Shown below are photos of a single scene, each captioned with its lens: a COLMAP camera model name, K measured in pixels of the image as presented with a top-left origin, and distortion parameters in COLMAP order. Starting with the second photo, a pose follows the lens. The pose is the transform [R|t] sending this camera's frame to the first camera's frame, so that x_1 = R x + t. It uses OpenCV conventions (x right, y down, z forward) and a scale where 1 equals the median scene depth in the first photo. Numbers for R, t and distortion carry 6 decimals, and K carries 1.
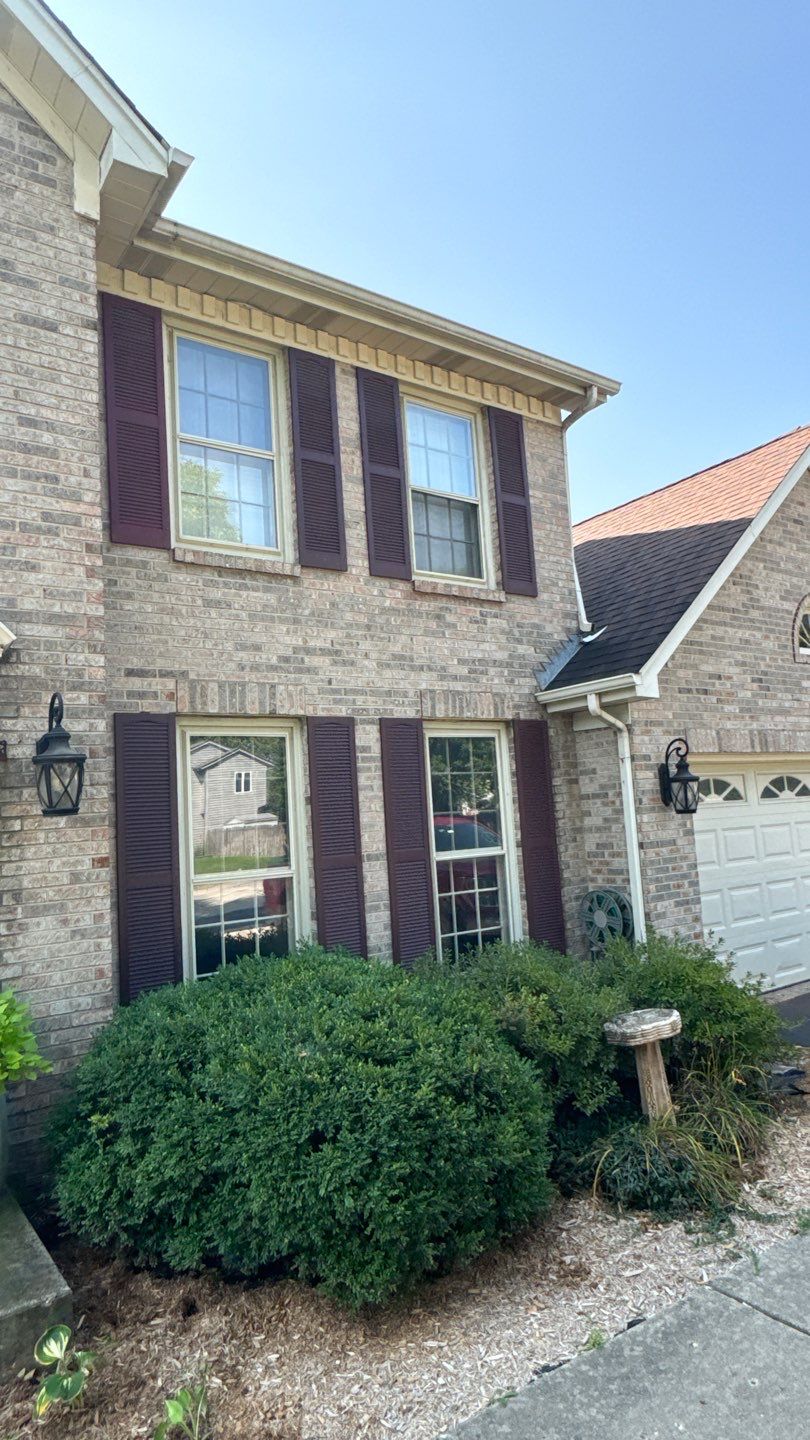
lens RADIAL K [[865.1, 0, 405.0], [0, 865.1, 720.0], [0, 0, 1]] dist [-0.002791, -0.001048]
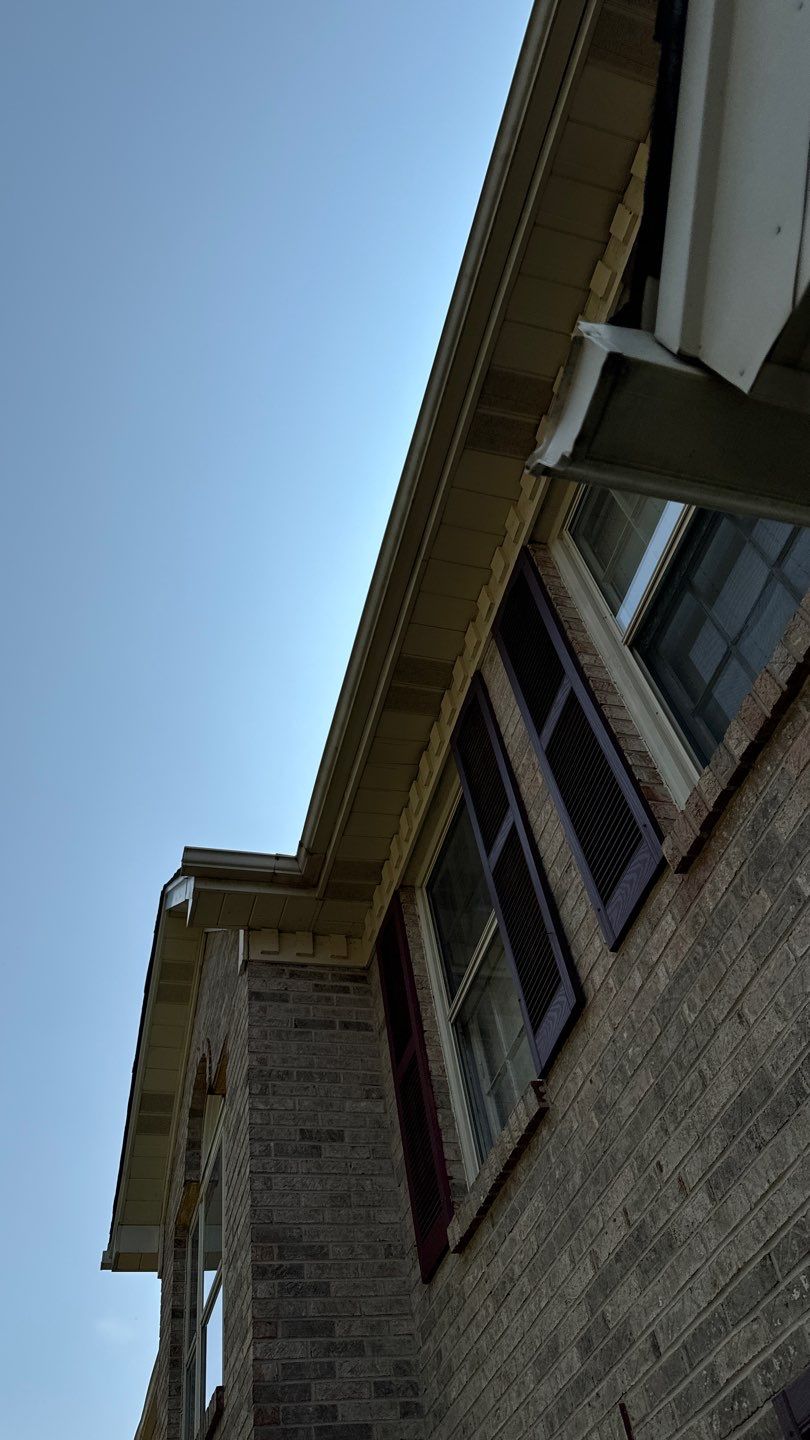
lens RADIAL K [[1011.7, 0, 405.0], [0, 1011.7, 720.0], [0, 0, 1]] dist [0.079331, -0.112274]
pose [[-0.326565, -0.671625, -0.665038, 0.312018], [0.259385, 0.612918, -0.746359, 0.064796], [0.908886, -0.416236, -0.025948, 0.892302]]
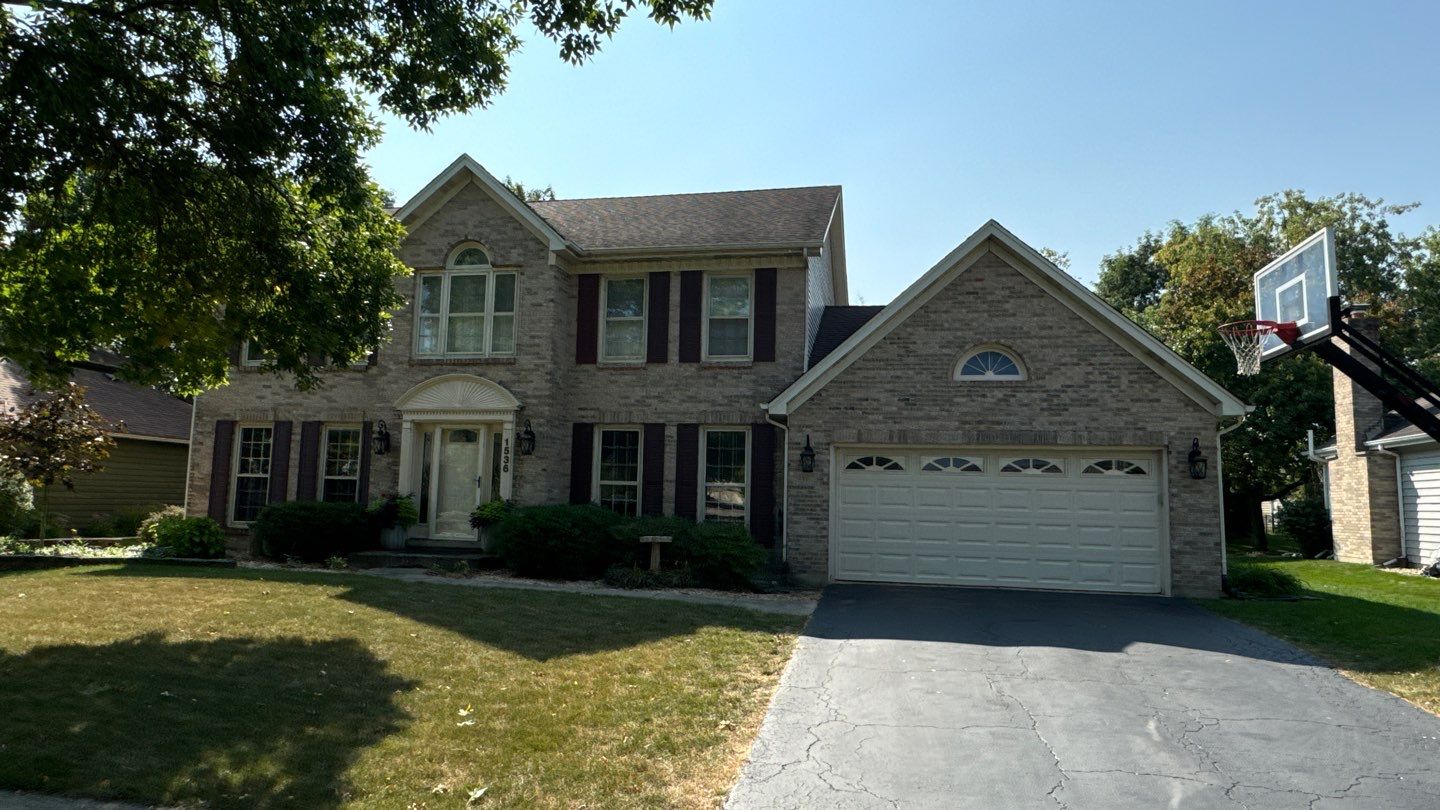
lens RADIAL K [[865.1, 0, 720.0], [0, 865.1, 405.0], [0, 0, 1]] dist [-0.002791, -0.001048]
pose [[0.681006, 0.001115, -0.732277, 1.613278], [0.019603, 0.999613, 0.019752, -0.088319], [0.732015, -0.027806, 0.680721, -0.480916]]
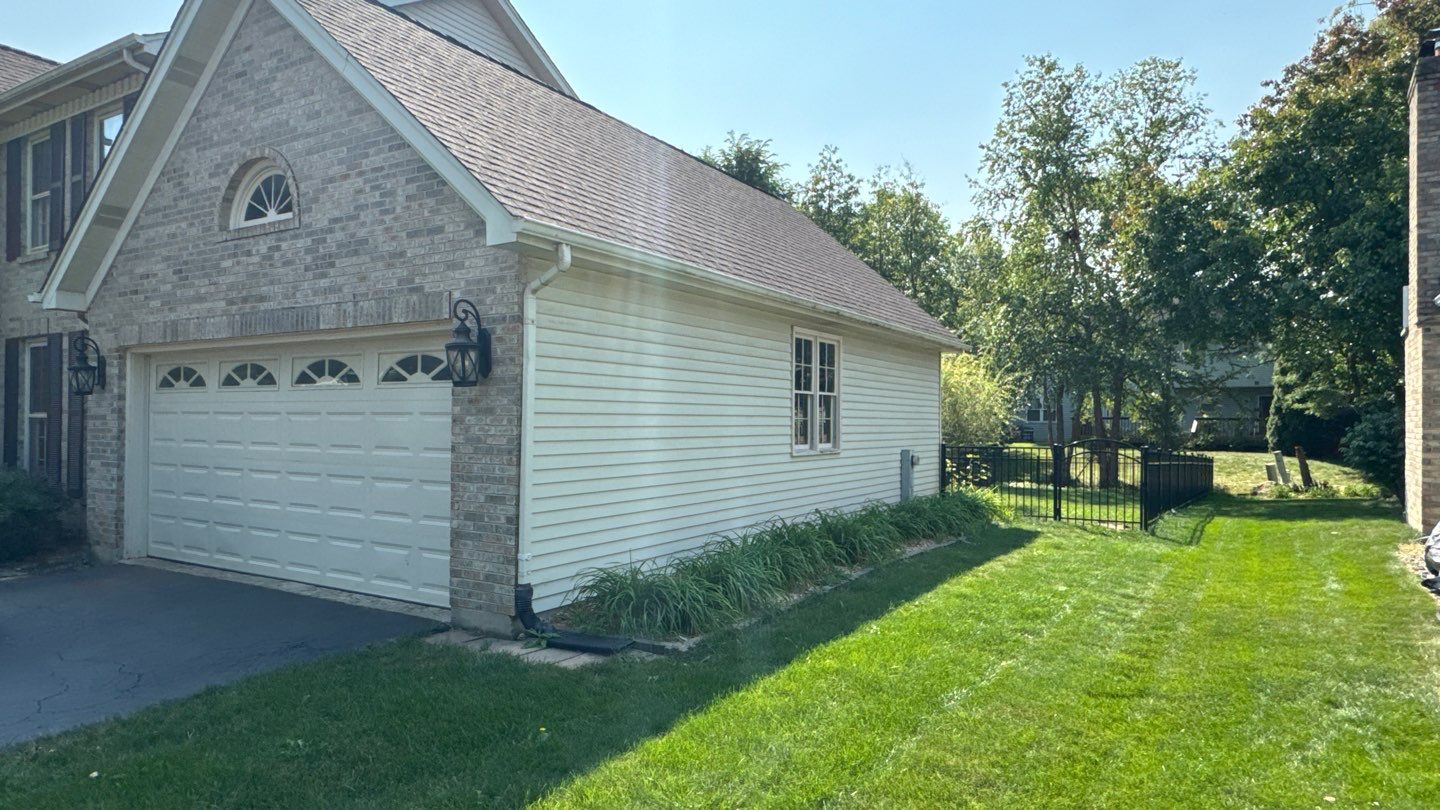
lens RADIAL K [[865.1, 0, 720.0], [0, 865.1, 405.0], [0, 0, 1]] dist [-0.002791, -0.001048]
pose [[0.399360, 0.051844, -0.915327, 1.862417], [0.080899, 0.992512, 0.091512, 0.080498], [0.913218, -0.110595, 0.392176, 1.345397]]
